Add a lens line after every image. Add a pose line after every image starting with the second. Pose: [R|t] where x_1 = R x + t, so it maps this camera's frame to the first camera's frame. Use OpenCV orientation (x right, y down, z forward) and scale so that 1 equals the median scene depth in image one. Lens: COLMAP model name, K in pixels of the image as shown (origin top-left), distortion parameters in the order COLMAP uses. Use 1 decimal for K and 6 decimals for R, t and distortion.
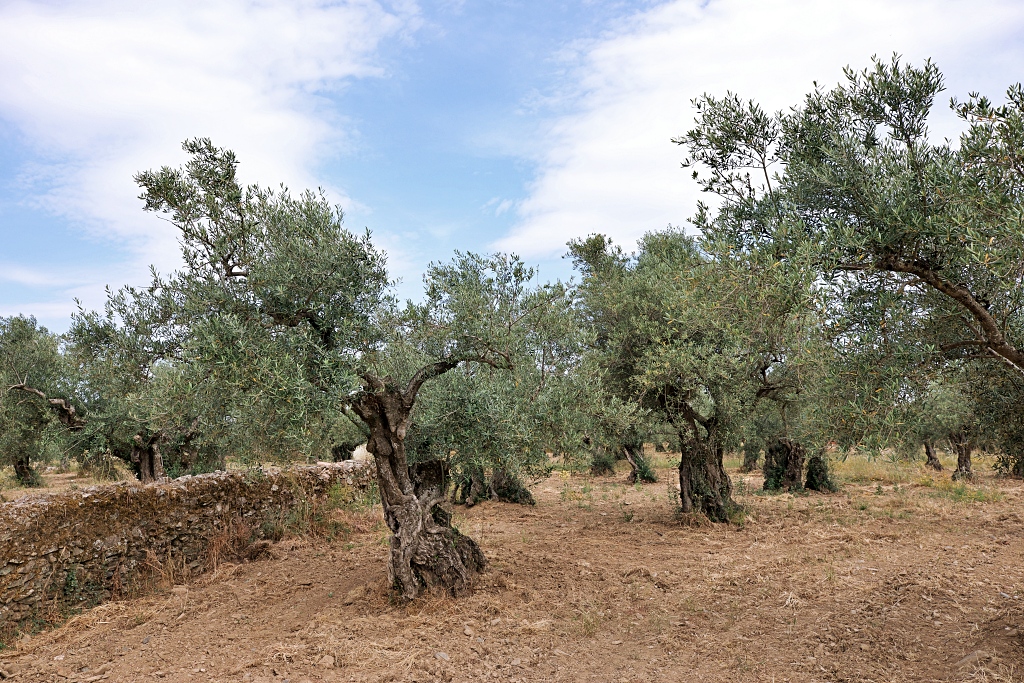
lens RADIAL K [[796.1, 0, 512.4], [0, 796.1, 341.2], [0, 0, 1]] dist [0.007948, 0.003471]
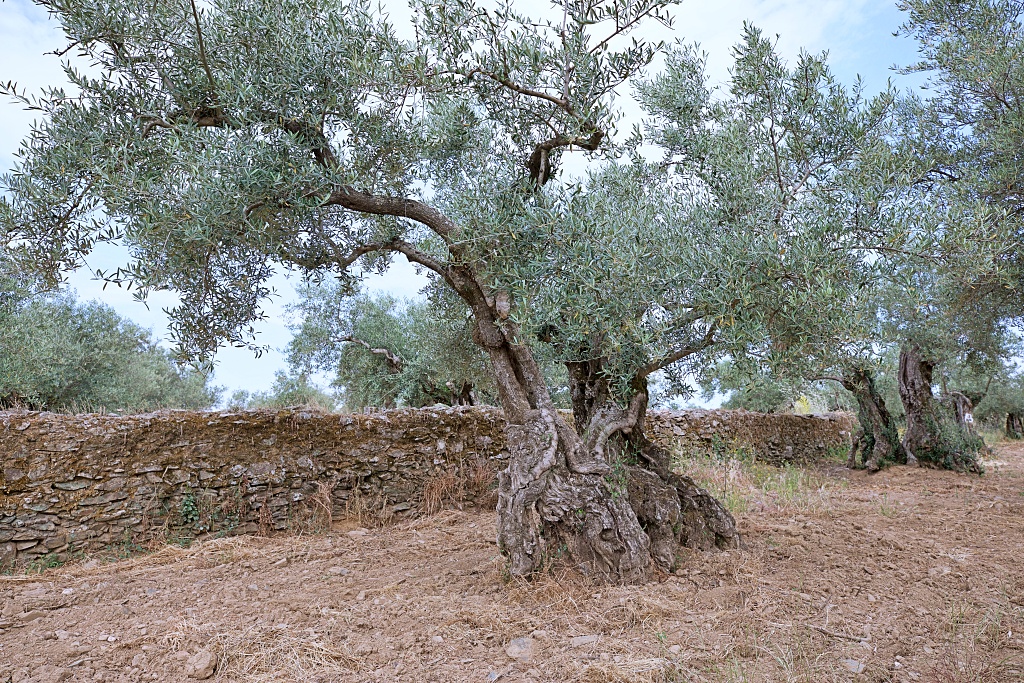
lens RADIAL K [[695.4, 0, 510.8], [0, 695.4, 344.5], [0, 0, 1]] dist [-0.006297, -0.000422]
pose [[0.783398, -0.083934, -0.615826, 0.180803], [0.084989, 0.995999, -0.027634, 0.145623], [0.615682, -0.030690, 0.787397, 0.522954]]
